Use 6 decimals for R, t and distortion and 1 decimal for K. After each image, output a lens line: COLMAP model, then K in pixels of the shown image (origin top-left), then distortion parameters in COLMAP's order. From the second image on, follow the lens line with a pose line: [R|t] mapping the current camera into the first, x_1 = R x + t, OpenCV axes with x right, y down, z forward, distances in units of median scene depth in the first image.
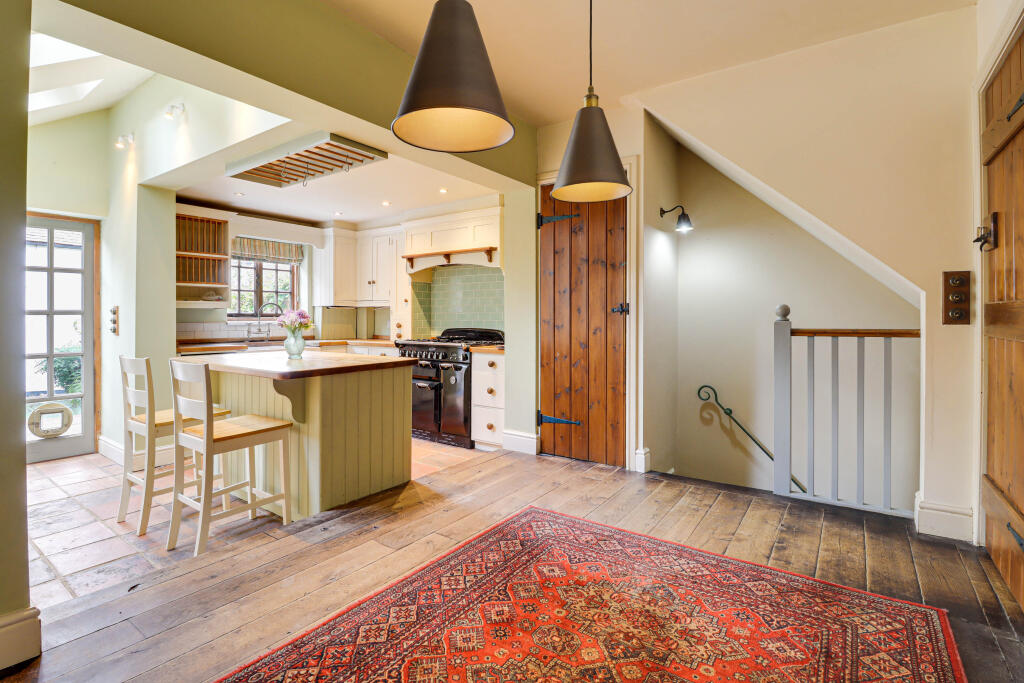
lens RADIAL K [[465.3, 0, 524.7], [0, 465.3, 319.1], [0, 0, 1]] dist [-0.017781, -0.000665]
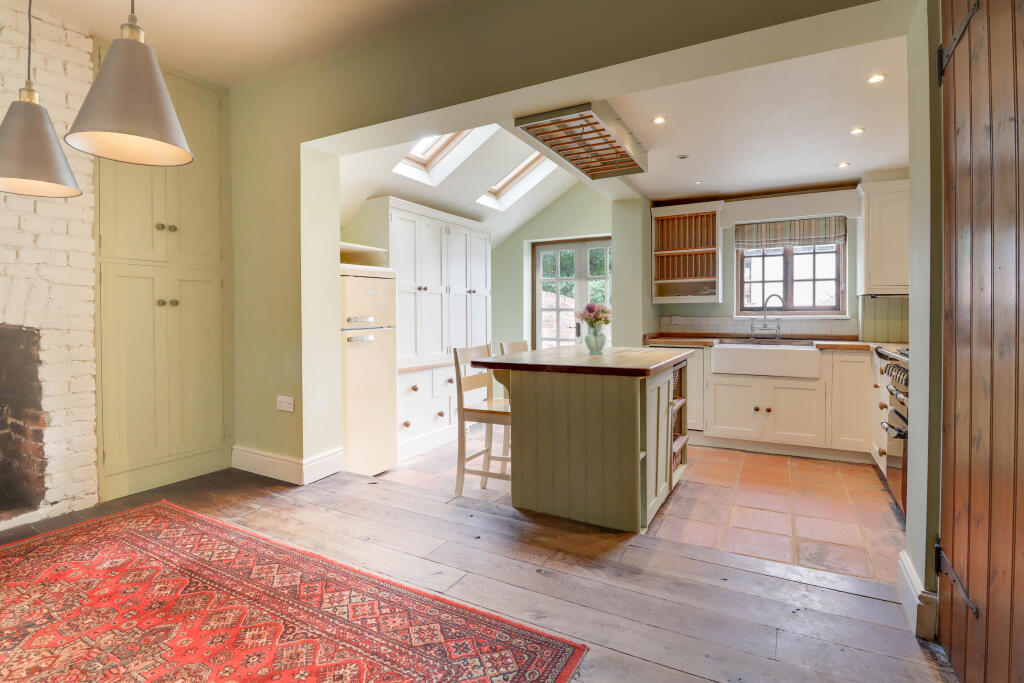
lens RADIAL K [[501.2, 0, 547.3], [0, 501.2, 326.5], [0, 0, 1]] dist [-0.023590, -0.002093]
pose [[0.132618, 0.020408, -0.990957, 0.359201], [0.004135, 0.999768, 0.021143, 0.003820], [0.991159, -0.006902, 0.132503, 0.535994]]
